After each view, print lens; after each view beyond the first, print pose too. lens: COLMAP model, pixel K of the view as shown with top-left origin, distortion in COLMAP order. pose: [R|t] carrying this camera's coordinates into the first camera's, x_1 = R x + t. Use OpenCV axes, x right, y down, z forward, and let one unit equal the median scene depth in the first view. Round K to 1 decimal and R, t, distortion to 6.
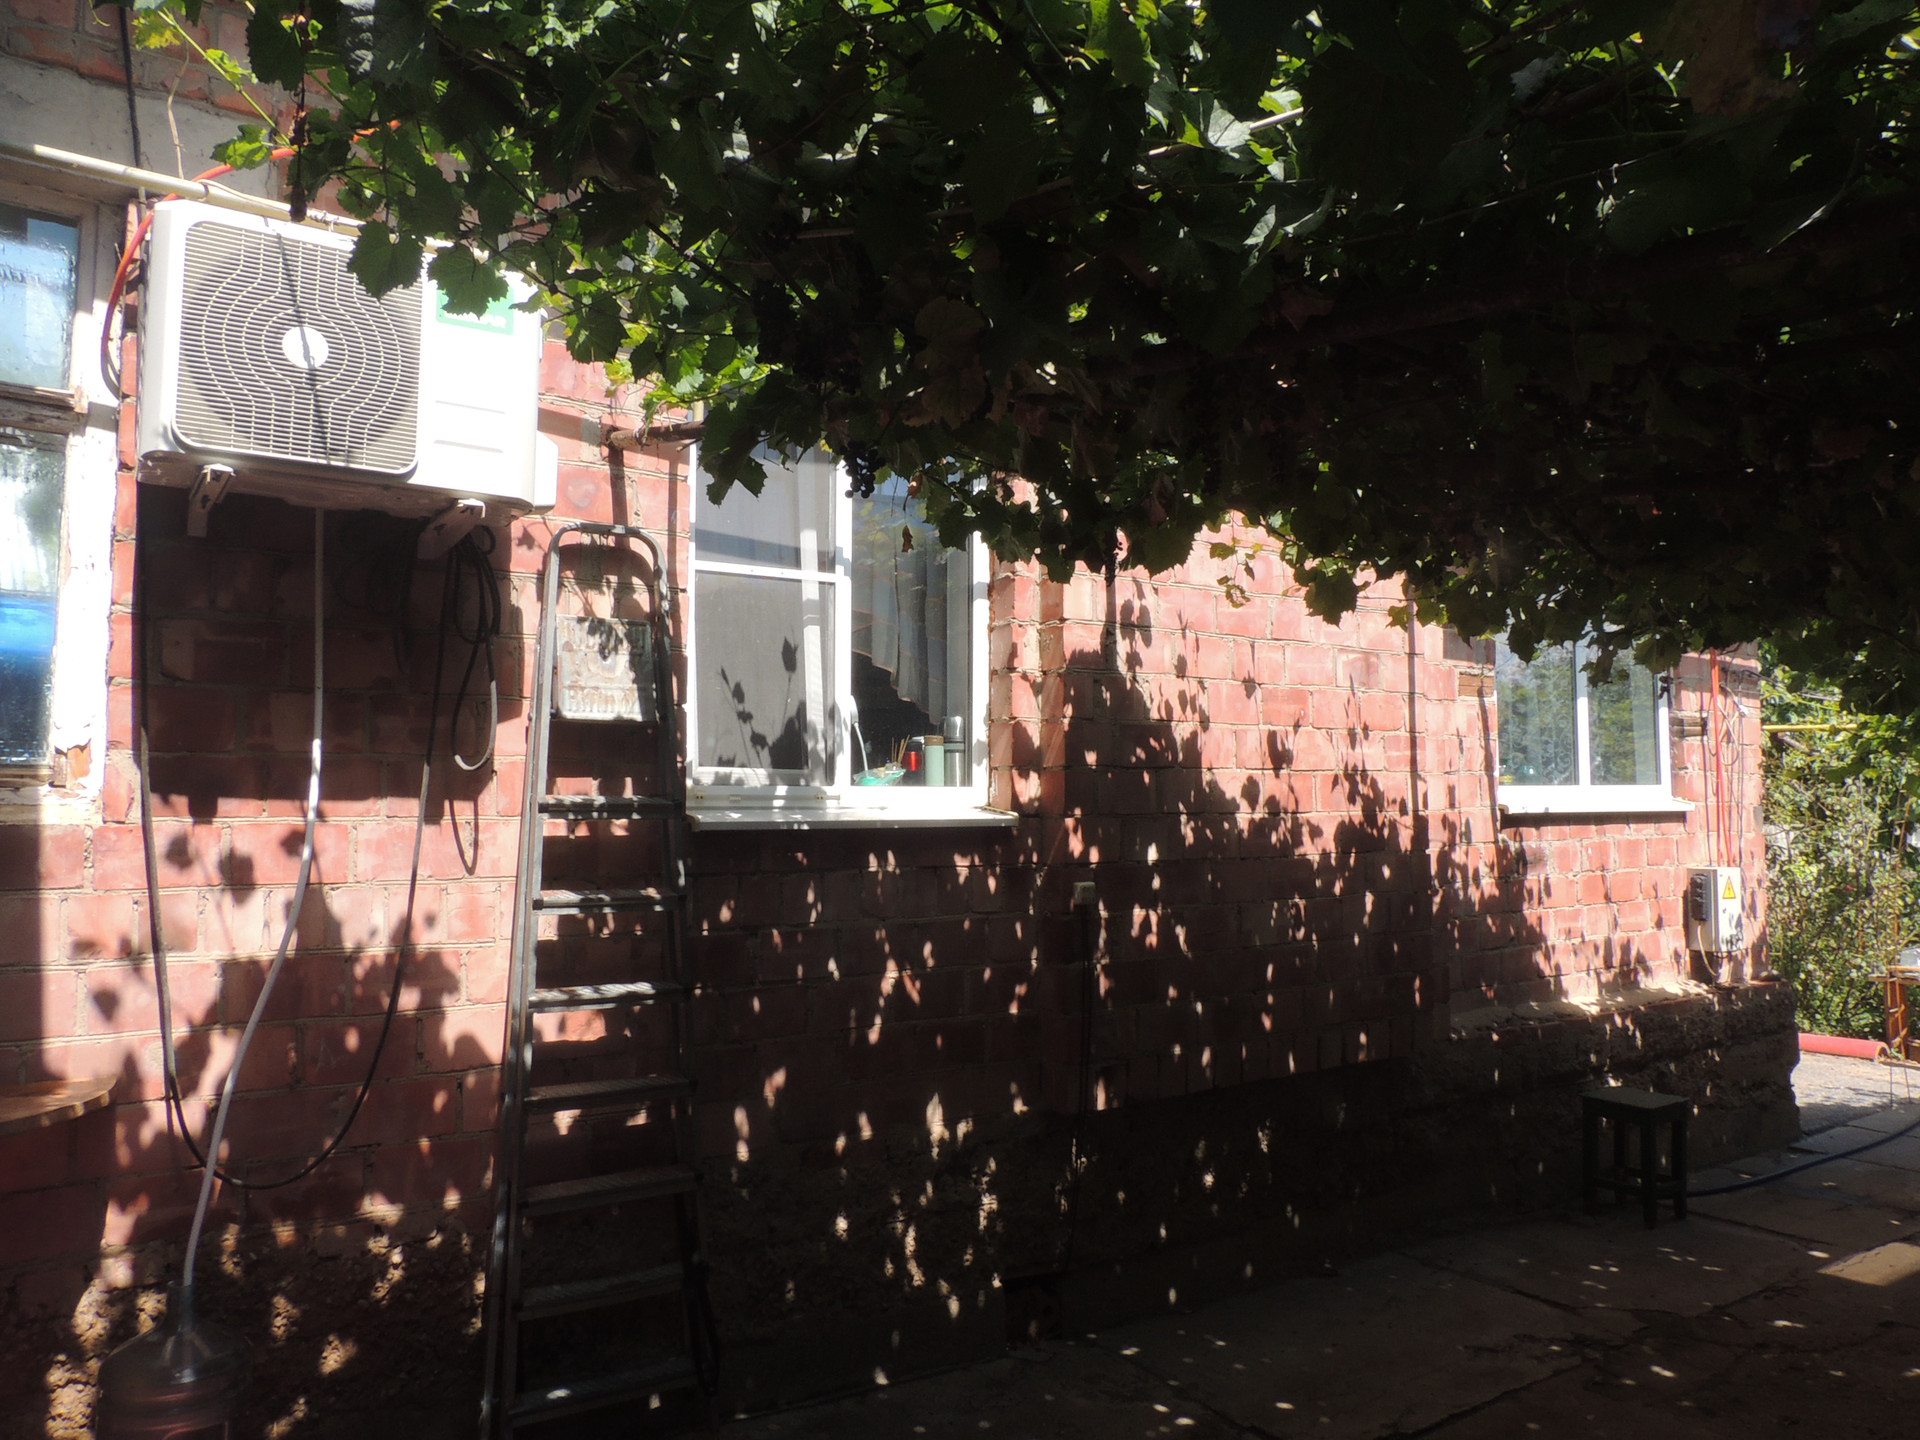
lens RADIAL K [[1354.5, 0, 960.0], [0, 1354.5, 720.0], [0, 0, 1]] dist [-0.041785, -0.000089]
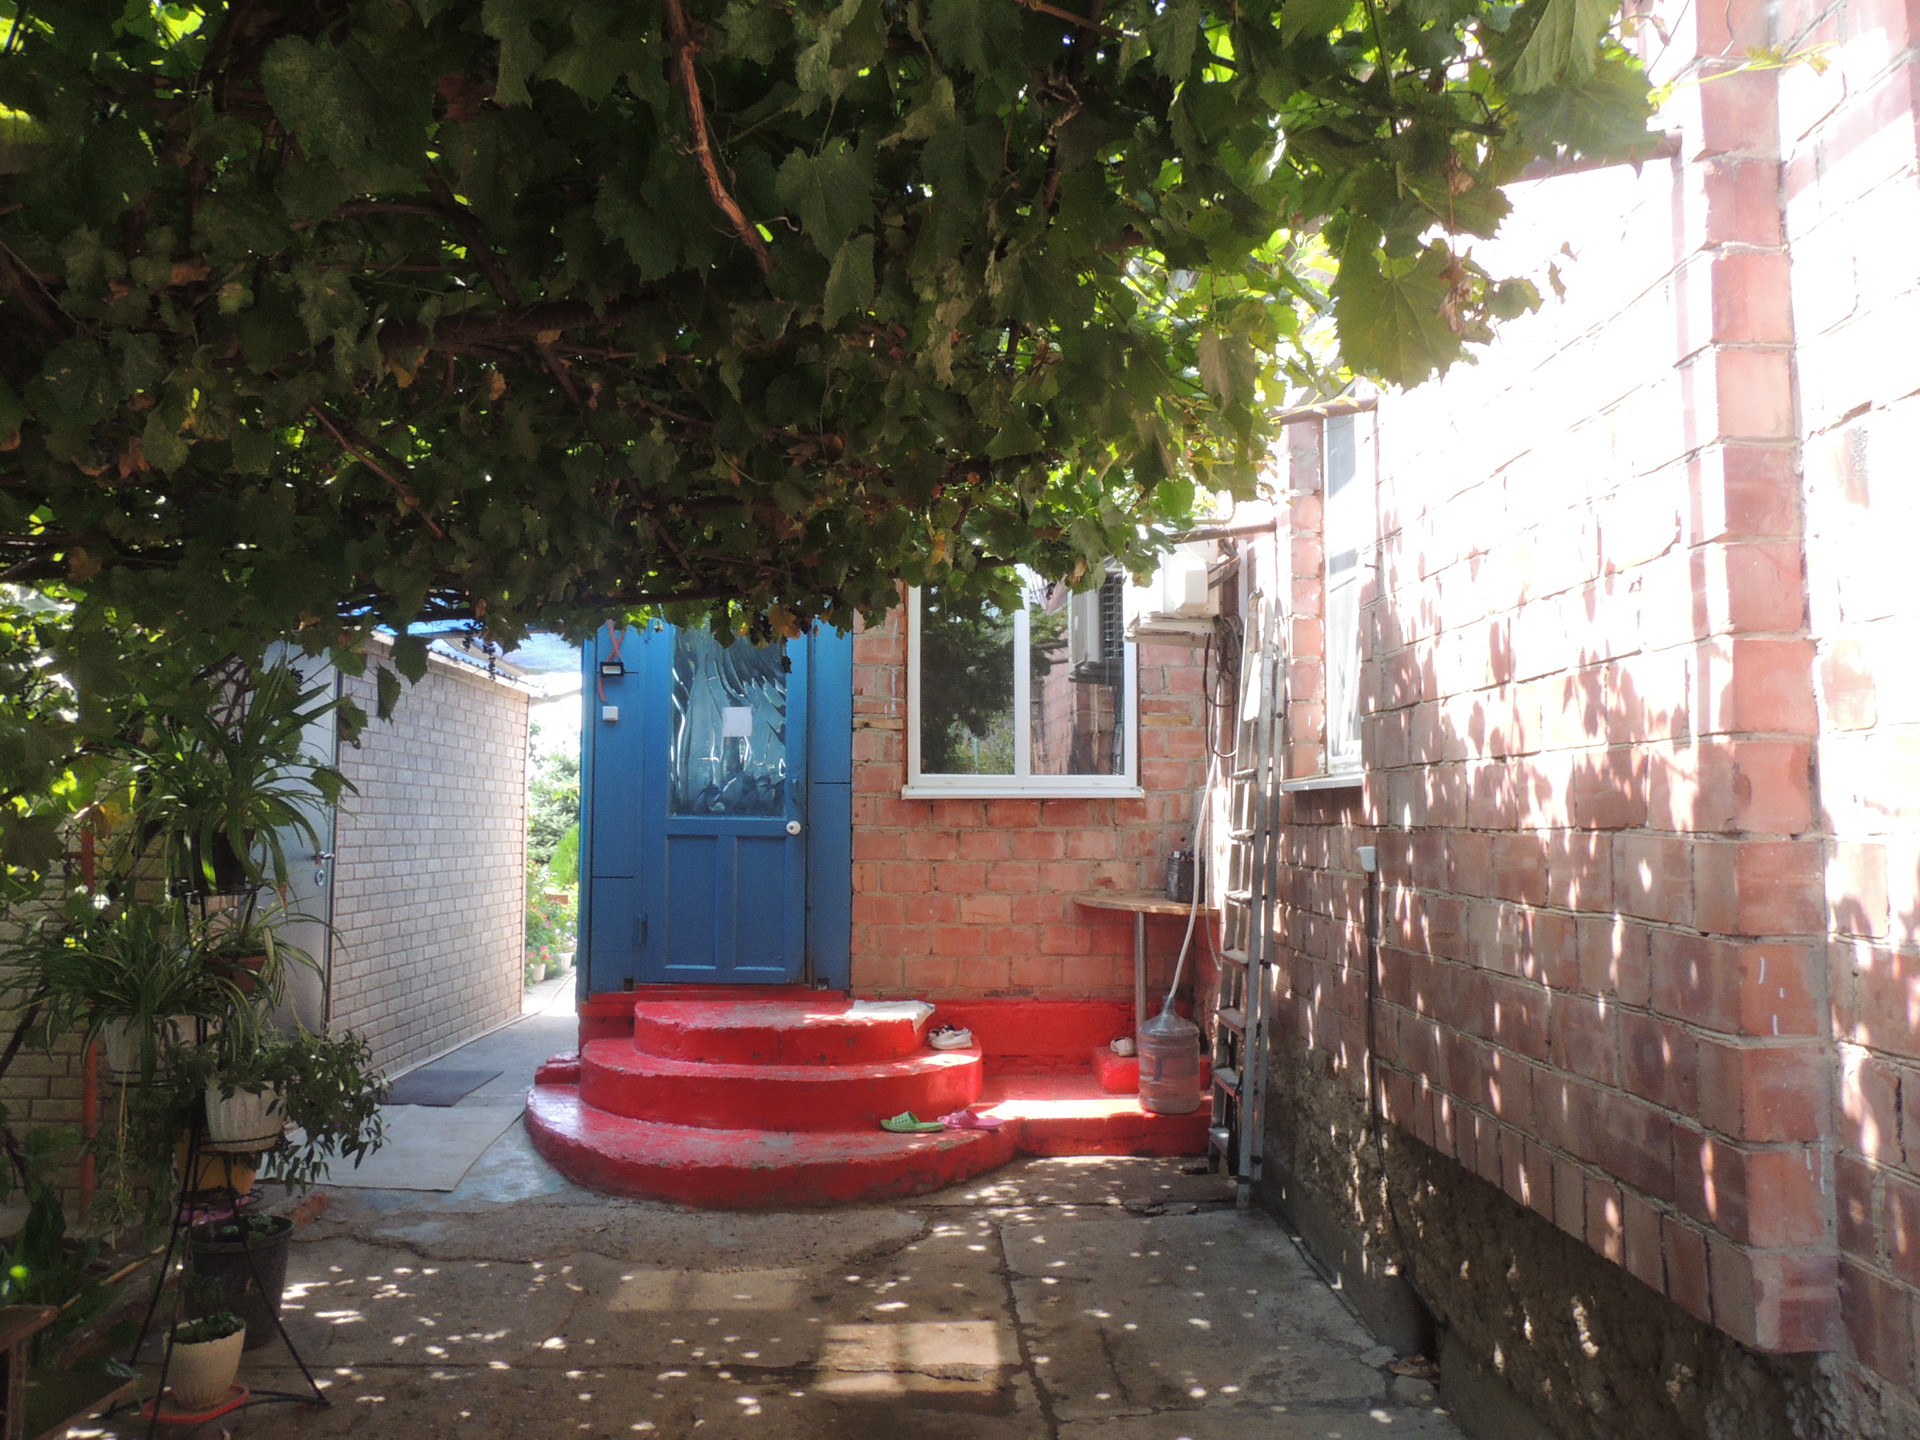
lens RADIAL K [[1336.2, 0, 960.0], [0, 1336.2, 720.0], [0, 0, 1]] dist [0.000107, -0.000256]
pose [[-0.535293, -0.055082, -0.842869, 0.837786], [0.057346, 0.993199, -0.101325, 0.095127], [0.842718, -0.102574, -0.528494, 1.071700]]
